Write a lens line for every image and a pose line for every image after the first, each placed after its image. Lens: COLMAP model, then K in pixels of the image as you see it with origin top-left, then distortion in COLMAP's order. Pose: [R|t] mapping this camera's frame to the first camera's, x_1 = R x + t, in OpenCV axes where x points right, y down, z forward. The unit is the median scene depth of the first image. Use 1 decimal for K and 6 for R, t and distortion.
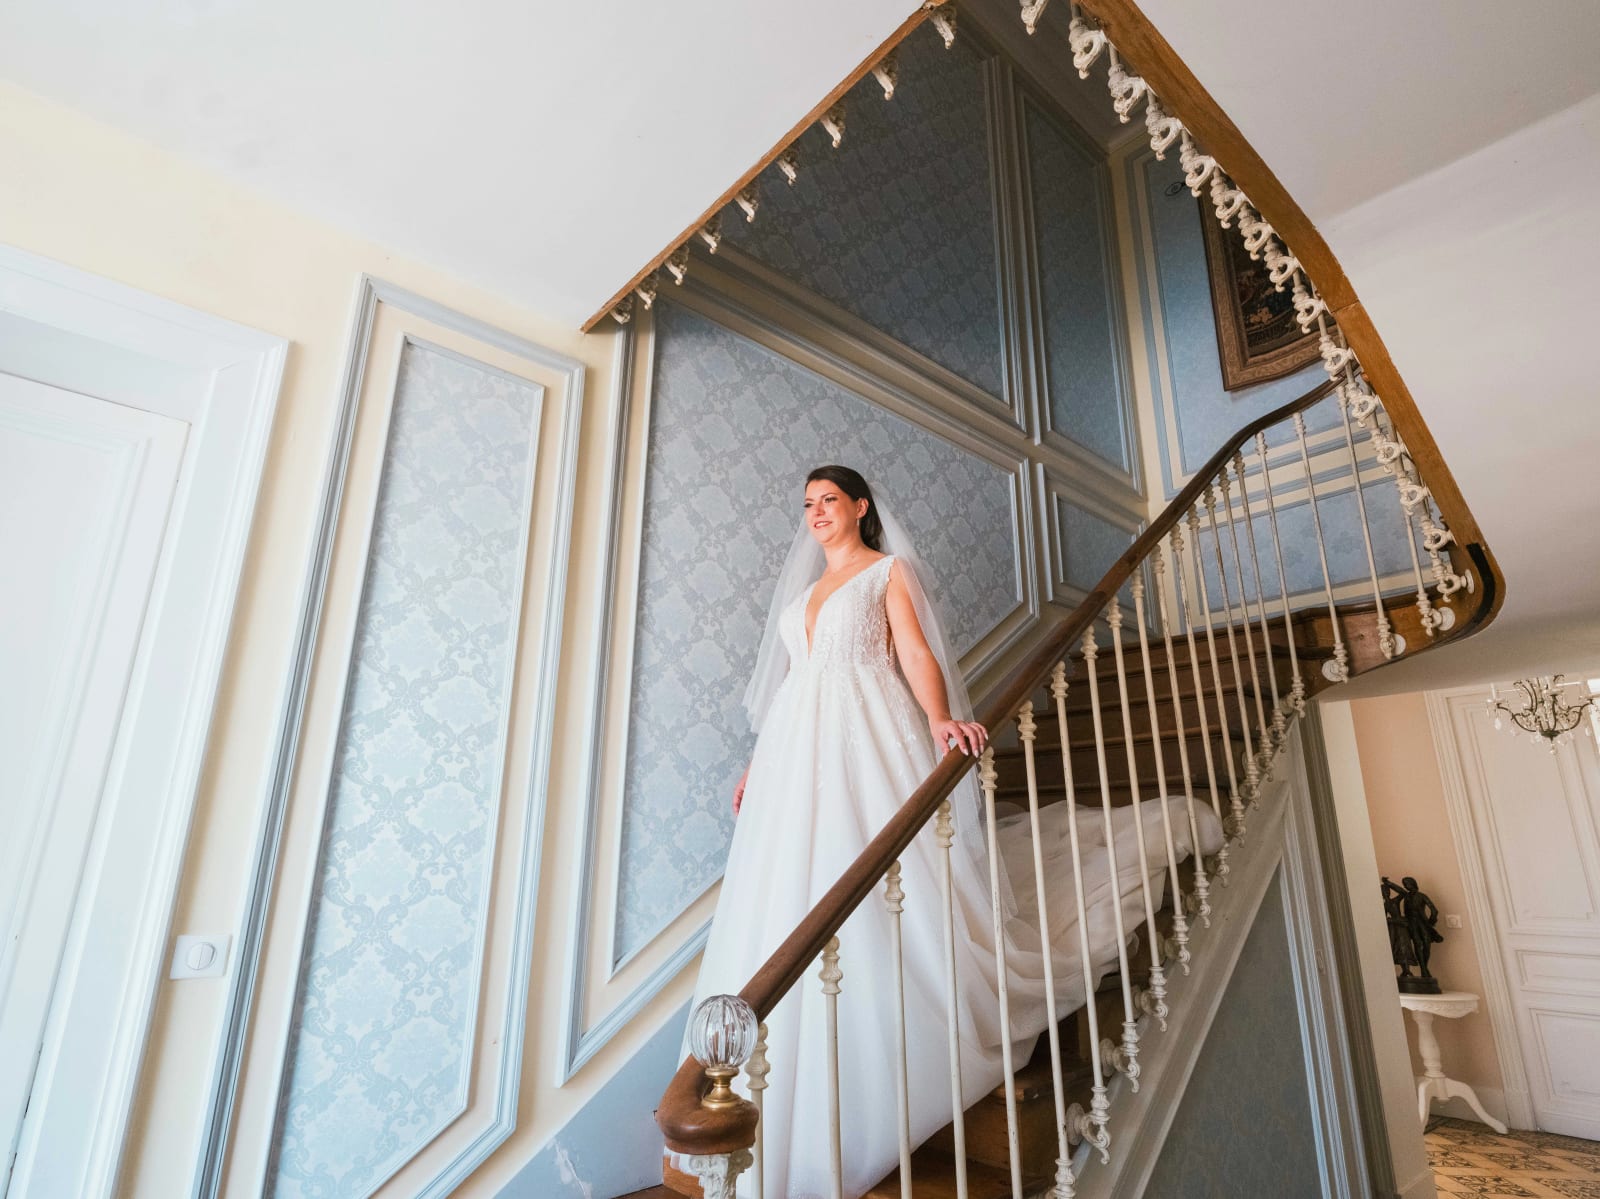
lens RADIAL K [[857.9, 0, 800.0], [0, 857.9, 599.5], [0, 0, 1]] dist [0.001162, -0.000005]
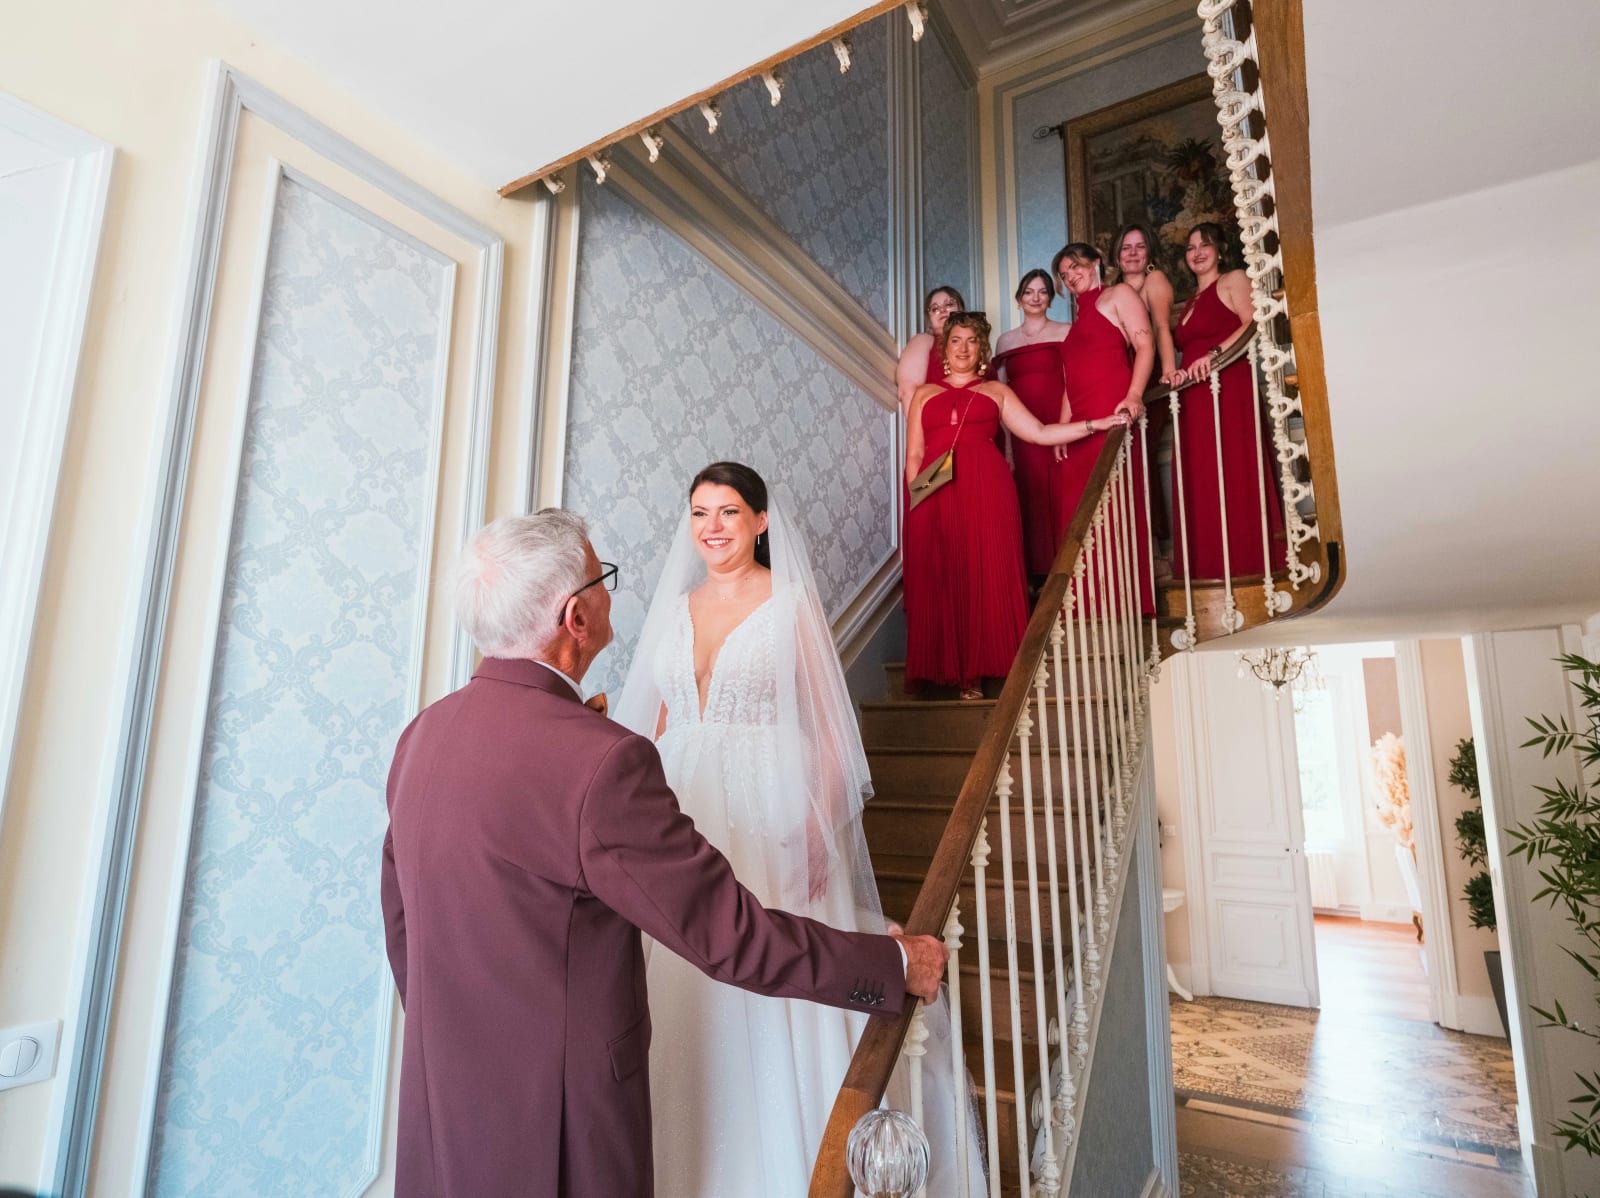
lens RADIAL K [[865.1, 0, 800.7], [0, 865.1, 596.9], [0, 0, 1]] dist [-0.000498, -0.001814]
pose [[0.955745, 0.052630, 0.289449, -0.200765], [-0.085768, 0.990975, 0.103012, -0.053237], [-0.281415, -0.123279, 0.951634, 0.126646]]
